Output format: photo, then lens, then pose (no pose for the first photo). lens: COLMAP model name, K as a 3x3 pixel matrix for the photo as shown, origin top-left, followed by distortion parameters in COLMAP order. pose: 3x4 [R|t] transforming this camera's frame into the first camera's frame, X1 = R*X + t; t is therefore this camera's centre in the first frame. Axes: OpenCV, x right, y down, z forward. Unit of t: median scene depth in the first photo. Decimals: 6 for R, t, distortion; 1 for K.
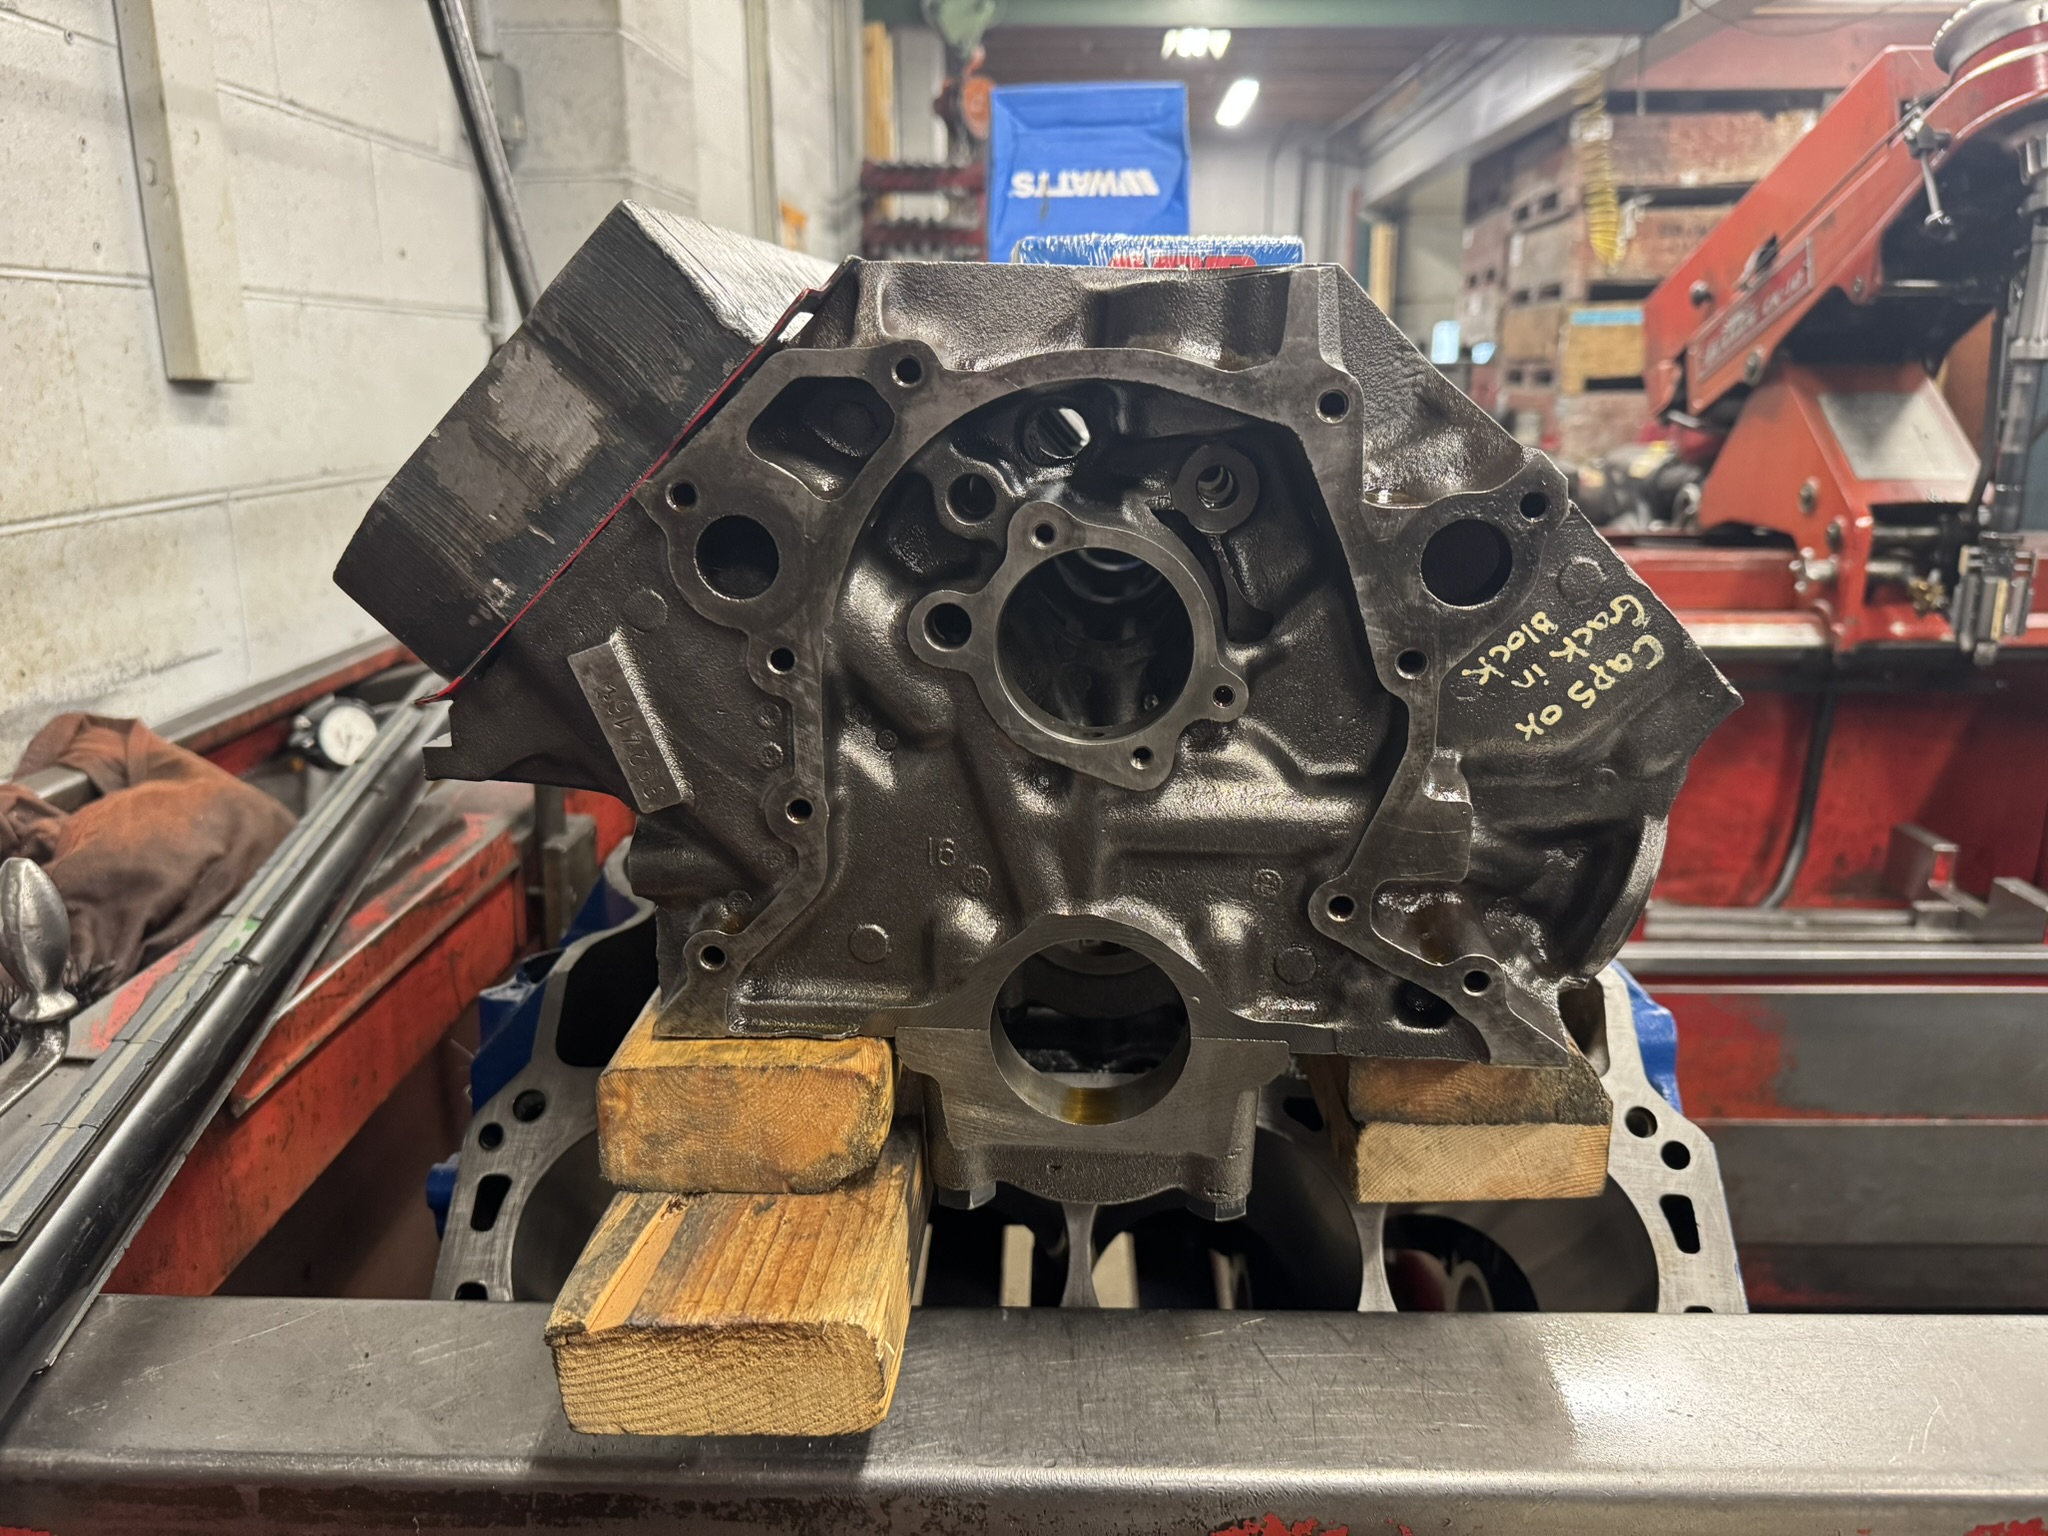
lens RADIAL K [[1468.8, 0, 1024.0], [0, 1468.8, 768.0], [0, 0, 1]] dist [0.010809, -0.029533]
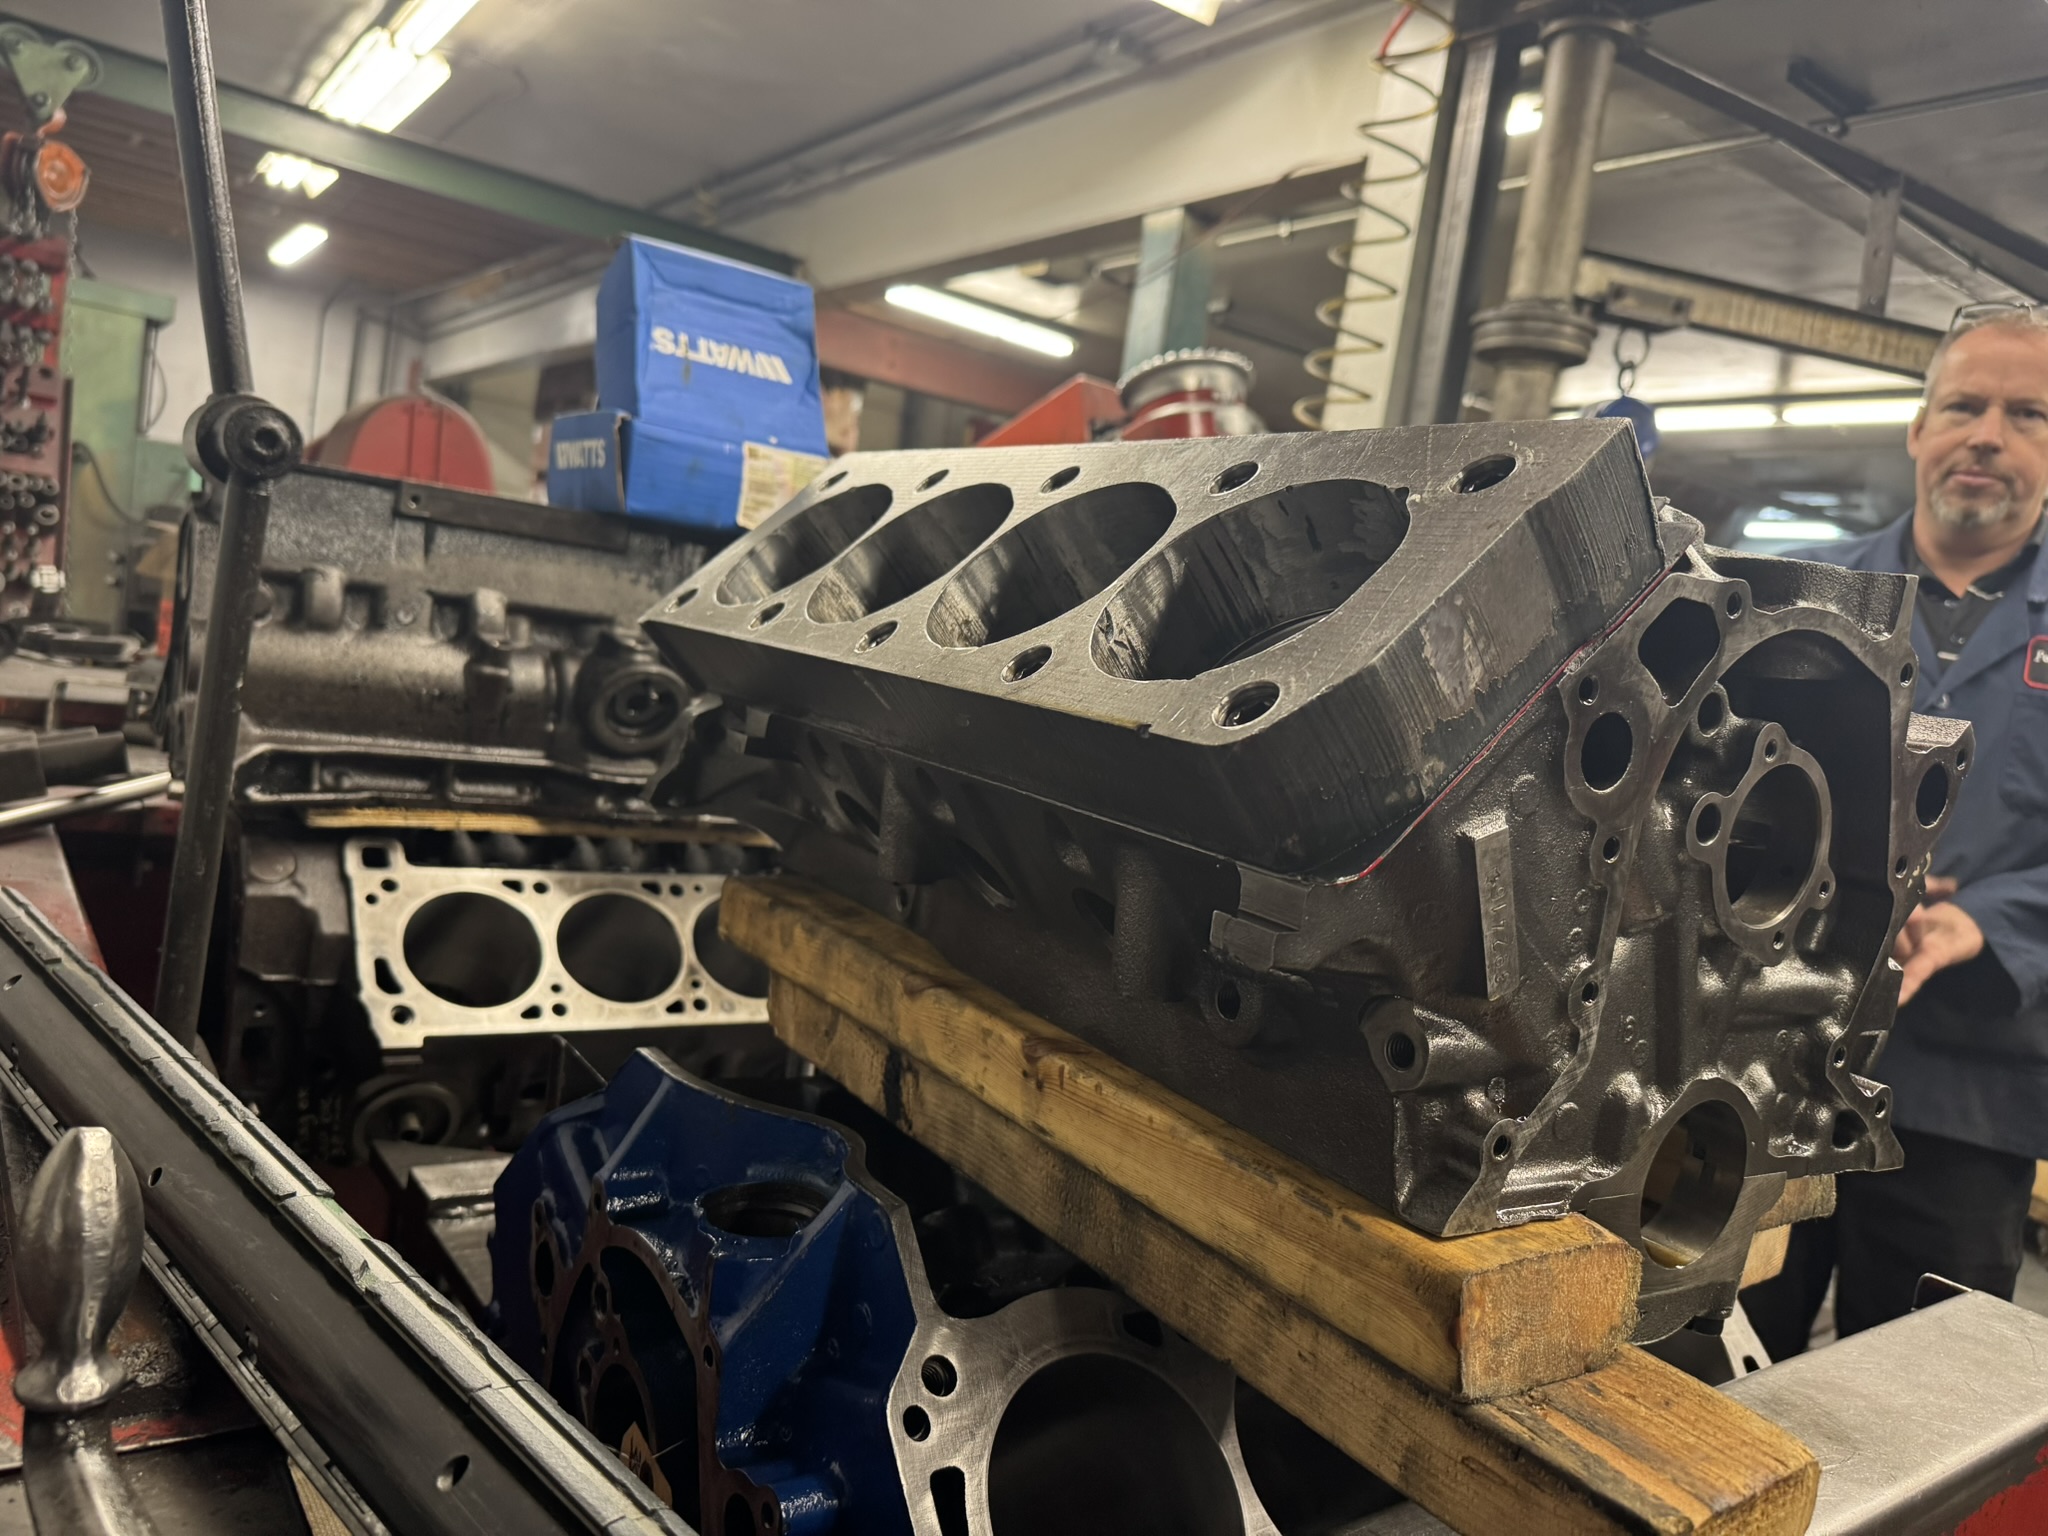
lens RADIAL K [[1468.8, 0, 1024.0], [0, 1468.8, 768.0], [0, 0, 1]] dist [0.010809, -0.029533]
pose [[0.781433, 0.068512, 0.620217, -0.390622], [0.010920, 0.992300, -0.123372, -0.001470], [-0.623894, 0.103180, 0.774668, 0.143963]]
